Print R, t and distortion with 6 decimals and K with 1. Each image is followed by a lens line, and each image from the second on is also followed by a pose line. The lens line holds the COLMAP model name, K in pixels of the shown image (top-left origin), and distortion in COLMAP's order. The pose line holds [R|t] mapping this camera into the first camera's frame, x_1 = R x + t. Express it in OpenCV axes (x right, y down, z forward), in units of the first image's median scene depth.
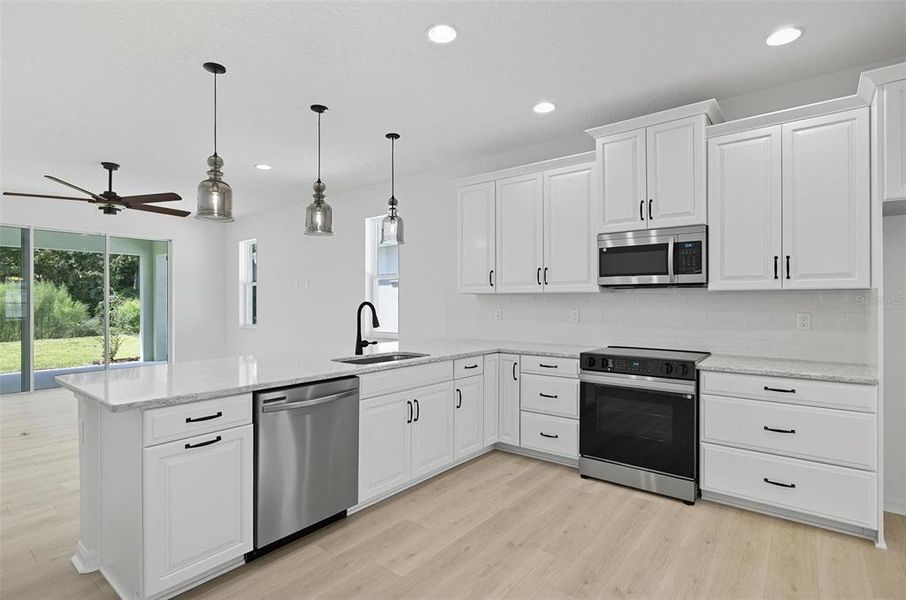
lens RADIAL K [[450.9, 0, 453.0], [0, 450.9, 300.0], [0, 0, 1]] dist [0.001251, 0.000833]
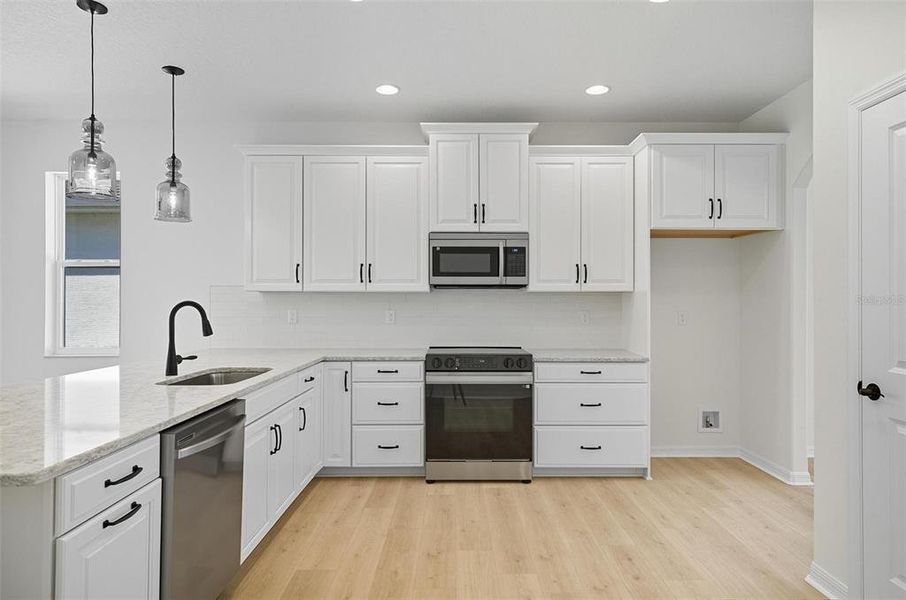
lens RADIAL K [[550.8, 0, 453.0], [0, 550.8, 300.0], [0, 0, 1]] dist [0.003920, 0.001834]
pose [[0.780775, 0.002726, 0.624806, -0.413804], [-0.002177, 0.999996, -0.001642, 0.002599], [-0.624808, -0.000078, 0.780778, 0.044217]]
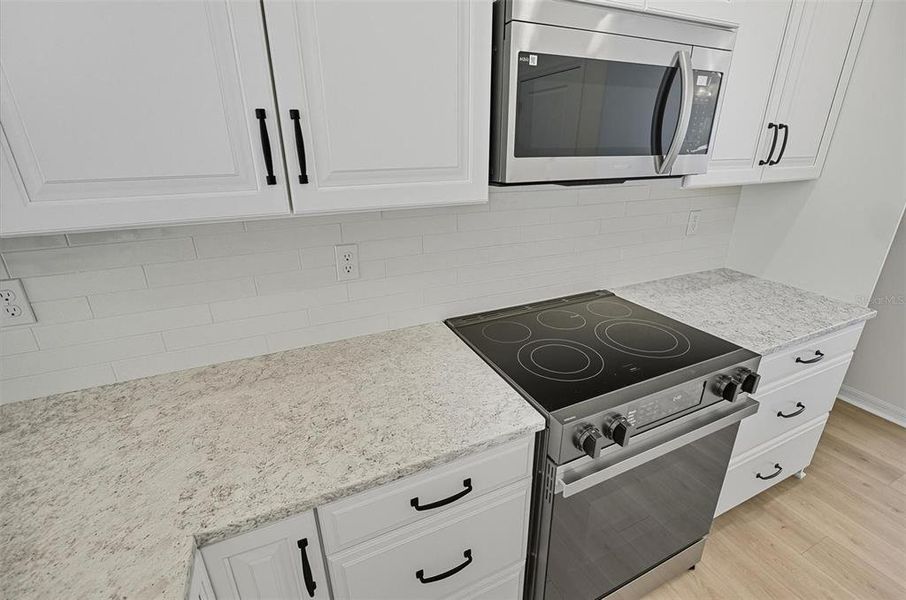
lens RADIAL K [[404.6, 0, 453.0], [0, 404.6, 300.0], [0, 0, 1]] dist [-0.000668, -0.000019]
pose [[0.441024, -0.325499, 0.836390, 0.040997], [0.004305, 0.932672, 0.360700, -0.064397], [-0.897485, -0.155477, 0.412731, 0.970819]]
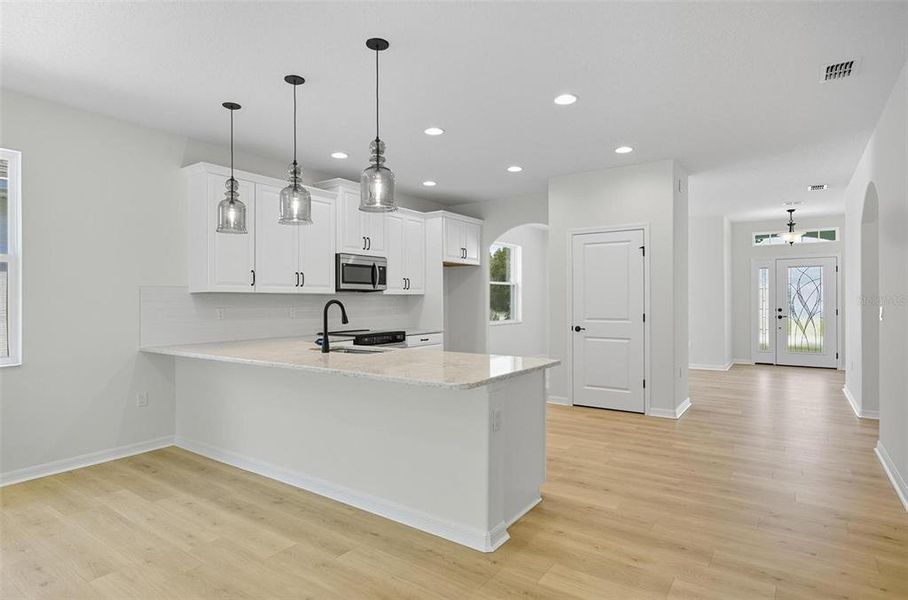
lens RADIAL K [[488.6, 0, 454.0], [0, 488.6, 300.0], [0, 0, 1]] dist [-0.000472, -0.000096]
pose [[-0.067469, 0.000189, 0.997721, -1.334691], [0.003002, 0.999995, 0.000013, 0.003504], [-0.997717, 0.002996, -0.067469, 0.803302]]
